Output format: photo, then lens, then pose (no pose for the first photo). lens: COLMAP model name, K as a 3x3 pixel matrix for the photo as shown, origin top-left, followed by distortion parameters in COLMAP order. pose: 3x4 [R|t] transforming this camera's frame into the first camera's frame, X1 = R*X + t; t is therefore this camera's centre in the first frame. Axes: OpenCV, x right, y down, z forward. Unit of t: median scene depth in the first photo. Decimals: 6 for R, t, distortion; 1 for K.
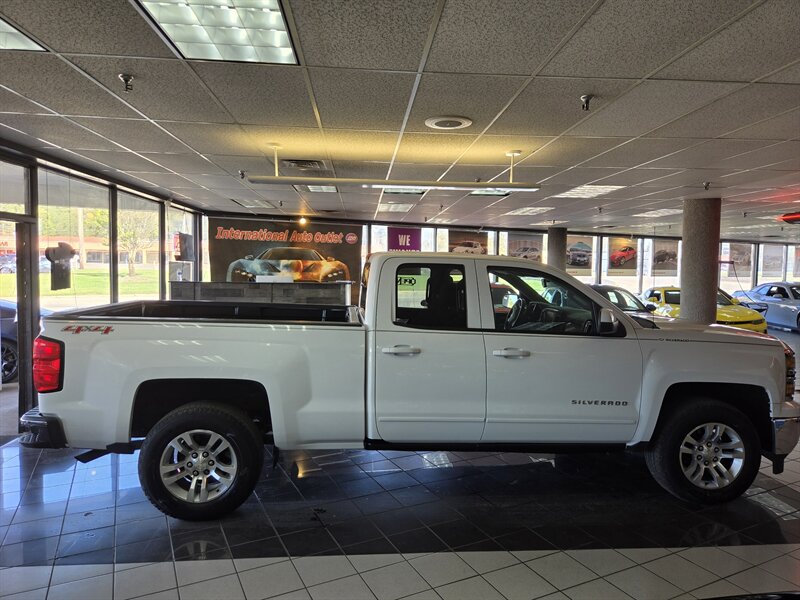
lens RADIAL K [[534.7, 0, 406.7], [0, 534.7, 302.8], [0, 0, 1]] dist [0.061054, -0.052466]
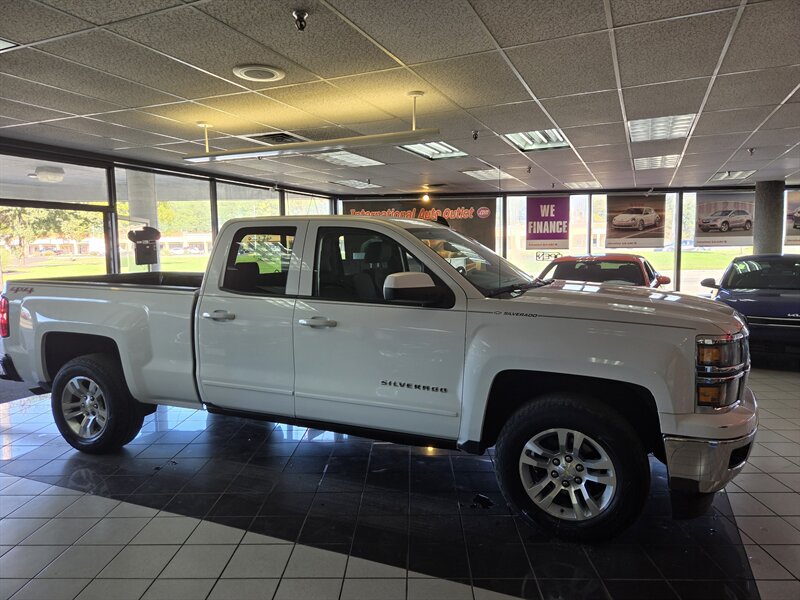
lens RADIAL K [[543.4, 0, 400.3], [0, 543.4, 297.4], [0, 0, 1]] dist [0.065658, -0.056372]
pose [[0.877670, 0.014408, -0.479049, 0.395886], [-0.004593, 0.999755, 0.021653, 0.016341], [0.479244, -0.016804, 0.877521, 0.138403]]
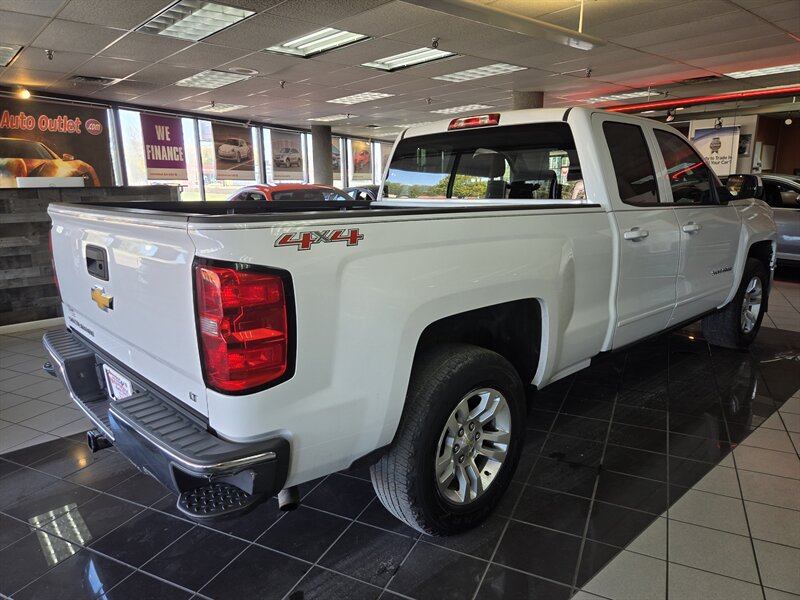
lens RADIAL K [[543.4, 0, 400.3], [0, 543.4, 297.4], [0, 0, 1]] dist [0.065658, -0.056372]
pose [[0.795960, -0.150684, 0.586295, -0.410832], [0.067336, 0.984552, 0.161625, 0.013858], [-0.601593, -0.089168, 0.793811, 0.294199]]
